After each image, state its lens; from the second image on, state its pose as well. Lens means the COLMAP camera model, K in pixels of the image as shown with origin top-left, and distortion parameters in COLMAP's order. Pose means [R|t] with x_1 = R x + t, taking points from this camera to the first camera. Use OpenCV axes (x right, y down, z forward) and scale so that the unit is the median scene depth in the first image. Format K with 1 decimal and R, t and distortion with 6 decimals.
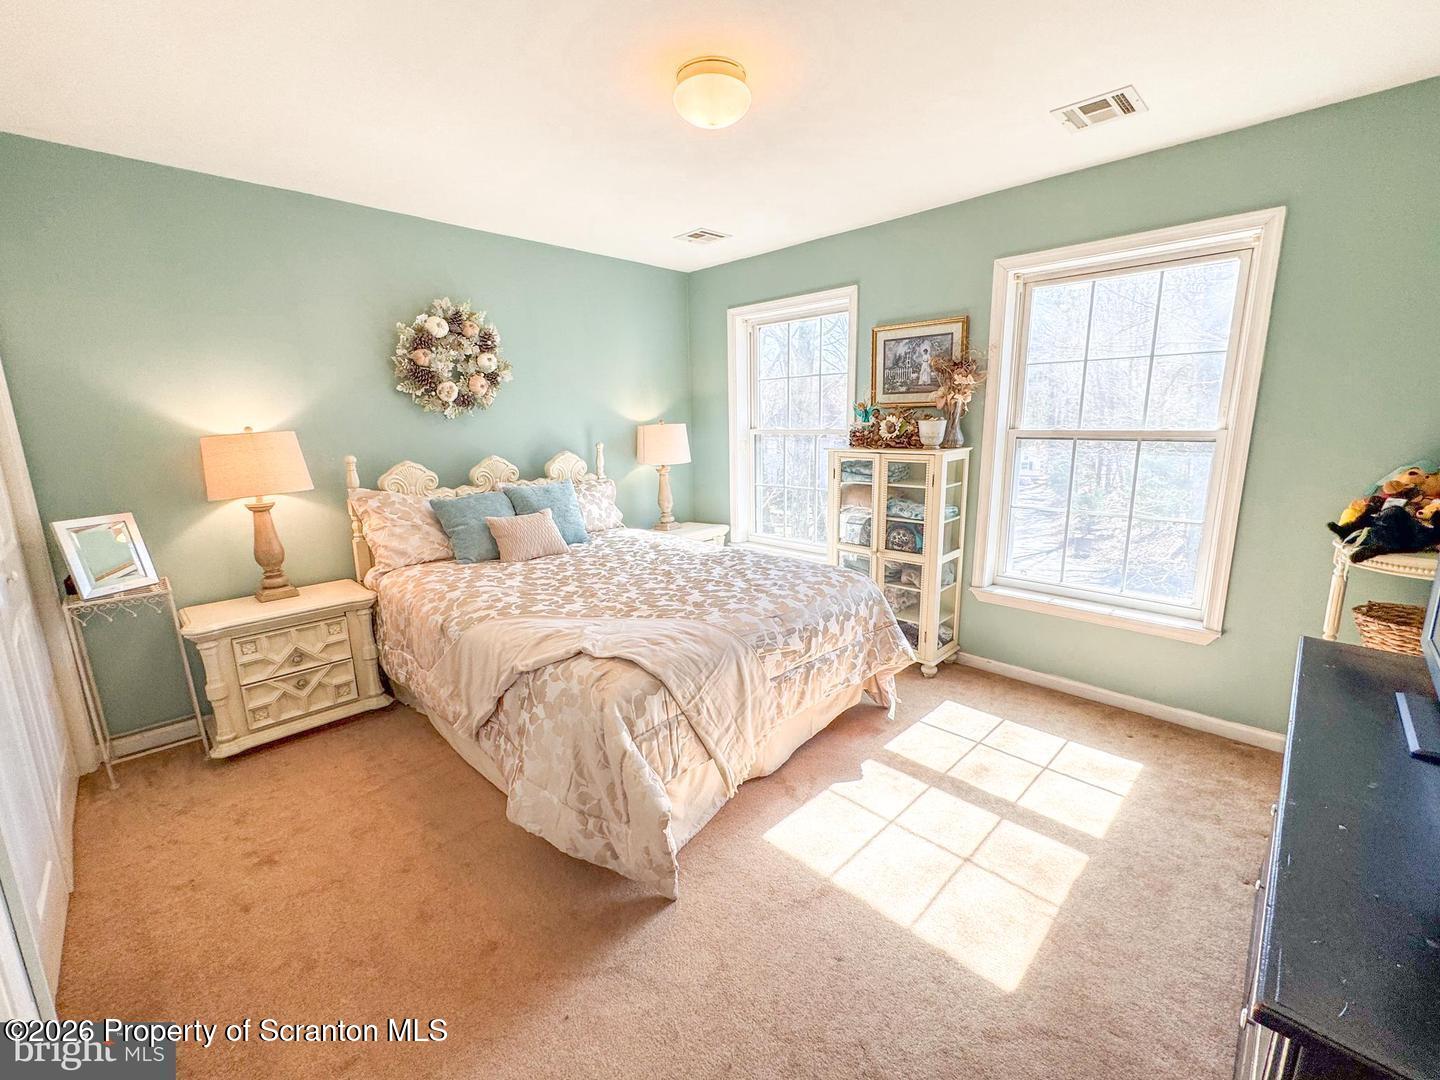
lens RADIAL K [[600.6, 0, 722.5], [0, 600.6, 540.3], [0, 0, 1]] dist [0.002045, -0.000504]
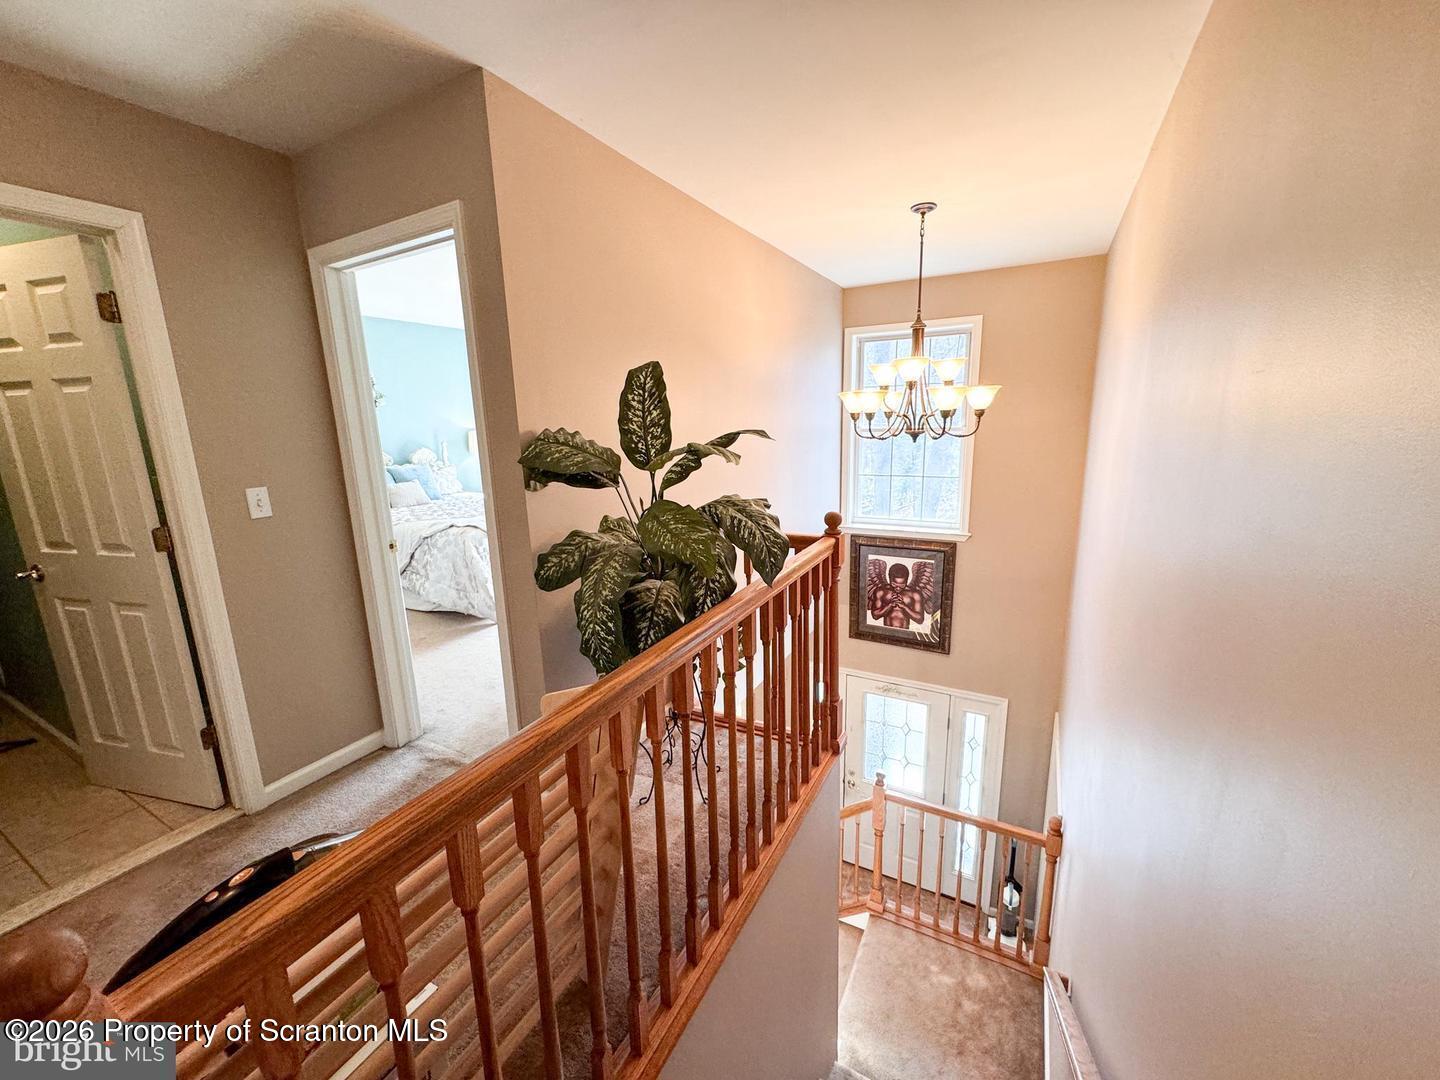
lens RADIAL K [[600.6, 0, 721.3], [0, 600.6, 544.3], [0, 0, 1]] dist [0.002045, -0.000504]
pose [[0.965186, -0.059798, 0.254637, 0.183532], [0.060195, 0.998167, 0.006240, 0.308521], [-0.254543, 0.009305, 0.967017, -1.576047]]
